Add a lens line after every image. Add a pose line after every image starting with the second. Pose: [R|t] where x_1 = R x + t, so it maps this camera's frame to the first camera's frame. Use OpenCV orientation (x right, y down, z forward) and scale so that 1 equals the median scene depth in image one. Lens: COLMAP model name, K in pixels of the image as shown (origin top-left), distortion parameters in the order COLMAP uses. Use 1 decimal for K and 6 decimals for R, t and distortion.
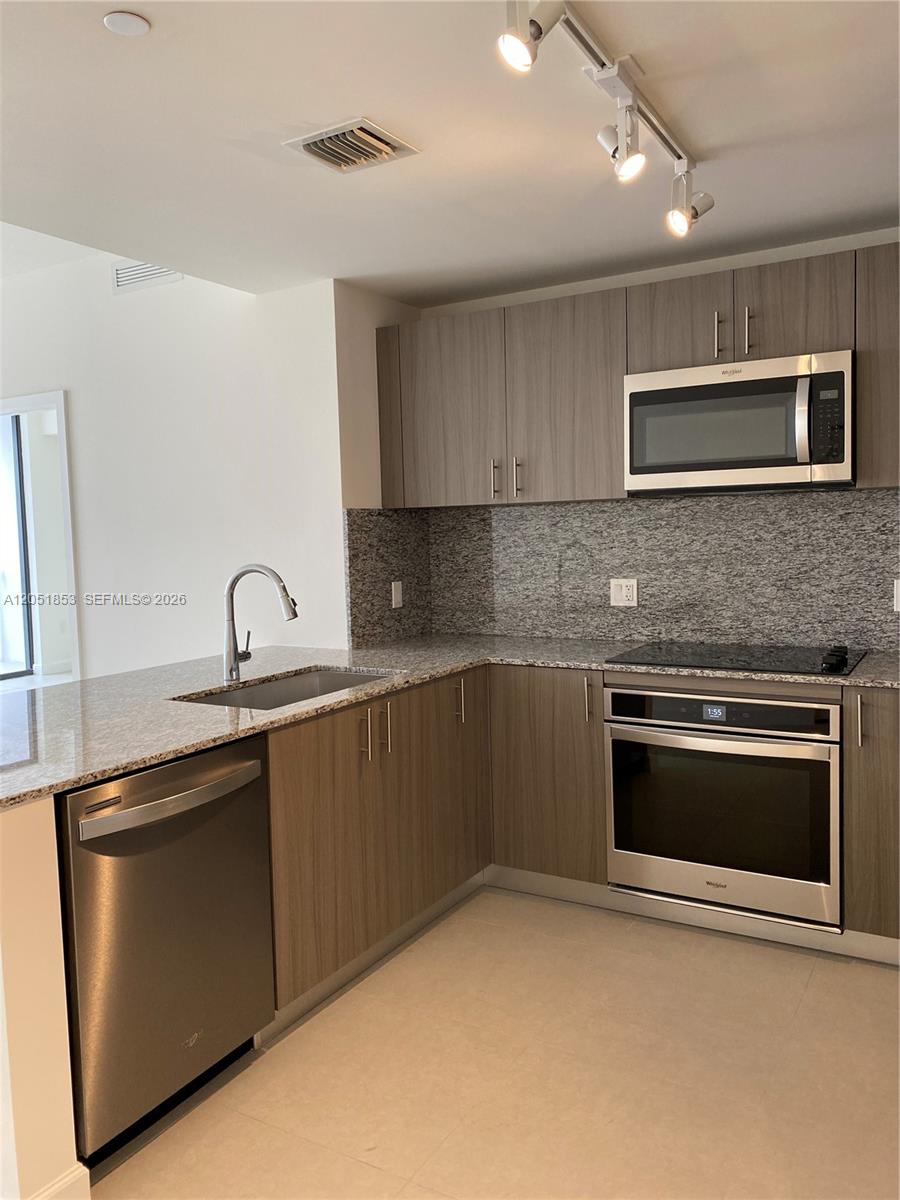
lens RADIAL K [[916.4, 0, 448.1], [0, 916.4, 585.8], [0, 0, 1]] dist [0.224955, -0.591015]
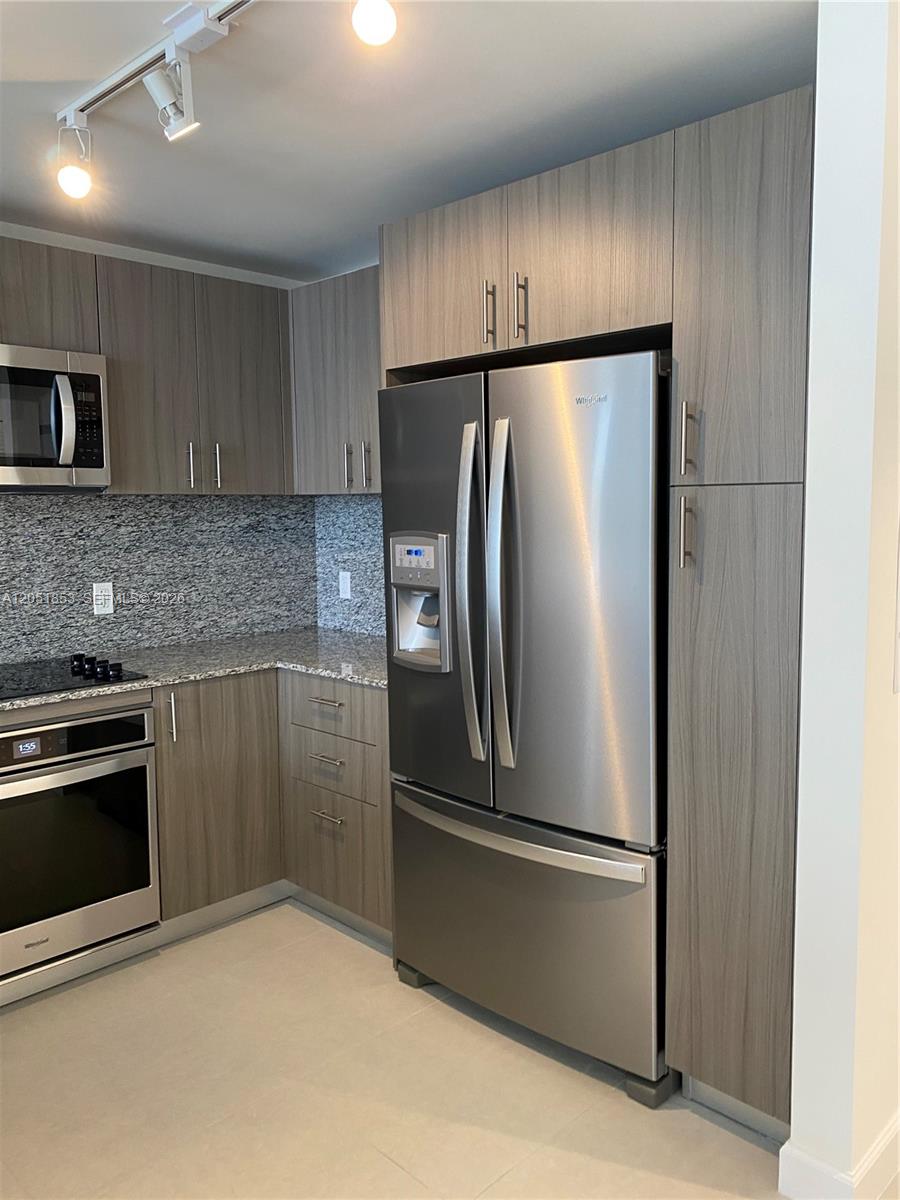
lens RADIAL K [[929.0, 0, 470.7], [0, 929.0, 595.1], [0, 0, 1]] dist [0.031743, -0.004815]
pose [[0.244403, -0.071116, 0.967062, -0.399881], [0.063045, 0.996362, 0.057338, -0.026044], [-0.967622, 0.046955, 0.247997, 0.339443]]
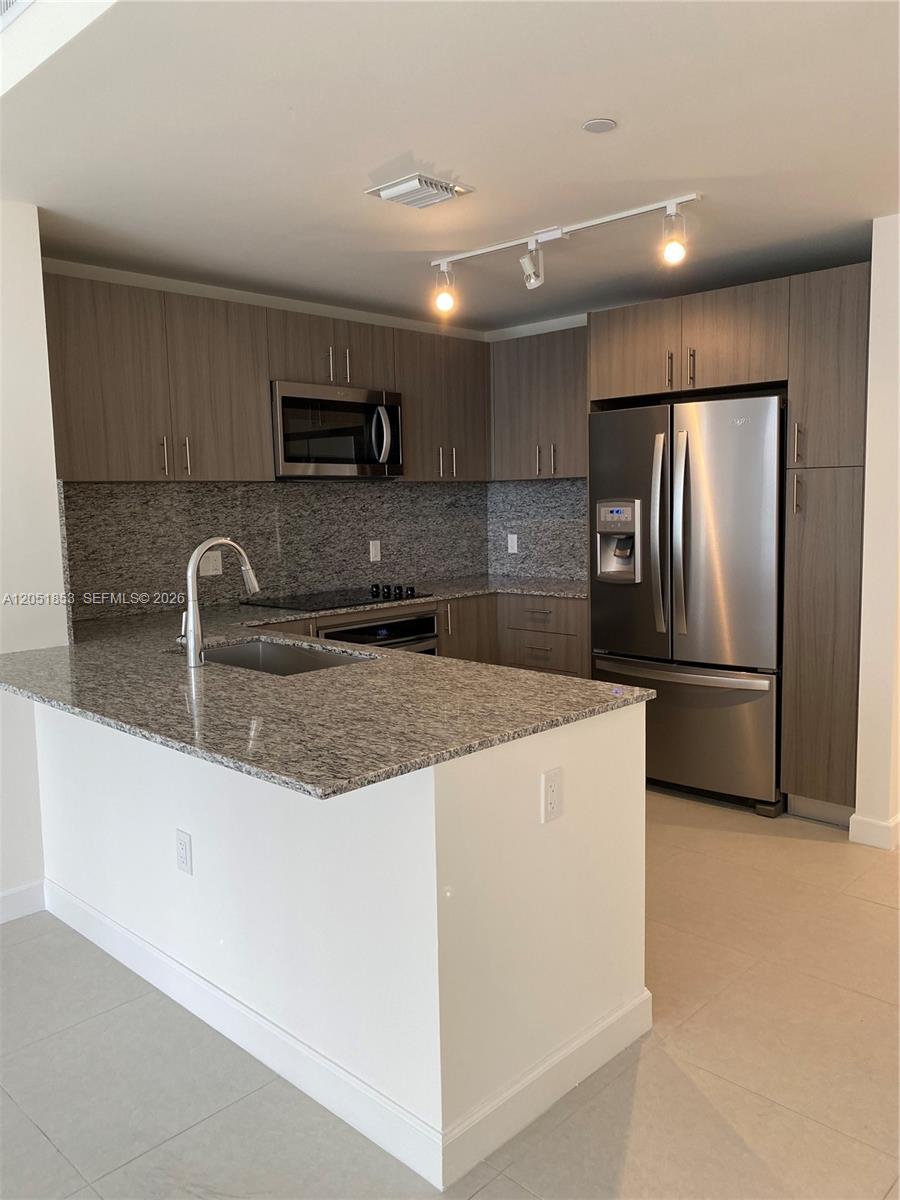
lens RADIAL K [[927.9, 0, 448.9], [0, 927.9, 605.9], [0, 0, 1]] dist [0.046341, -0.004305]
pose [[0.231777, -0.091720, 0.968435, -0.973160], [0.076425, 0.994185, 0.075867, -0.006121], [-0.969762, 0.056429, 0.237439, 0.498800]]
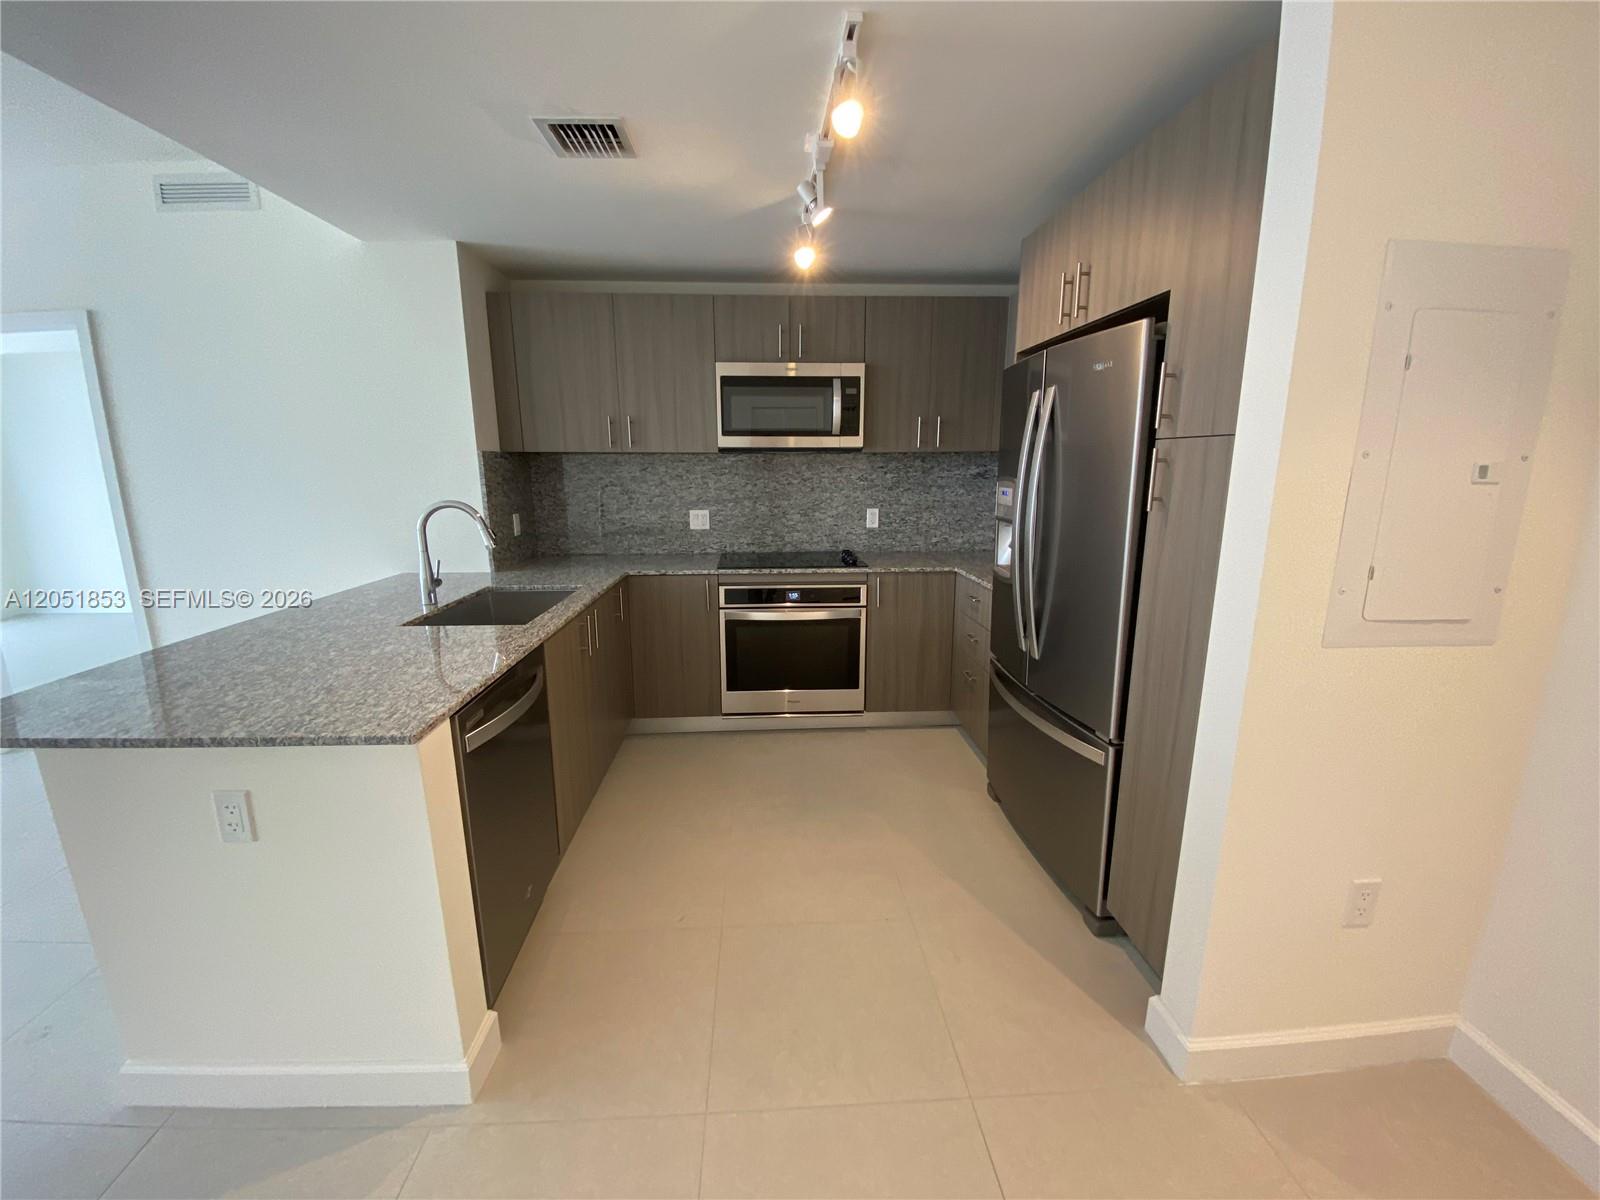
lens RADIAL K [[652.8, 0, 794.4], [0, 652.8, 605.2], [0, 0, 1]] dist [0.062292, -0.048080]
pose [[0.835453, -0.092175, 0.541777, -0.277758], [0.015956, 0.989487, 0.143739, -0.005677], [-0.549331, -0.111443, 0.828140, 0.077613]]
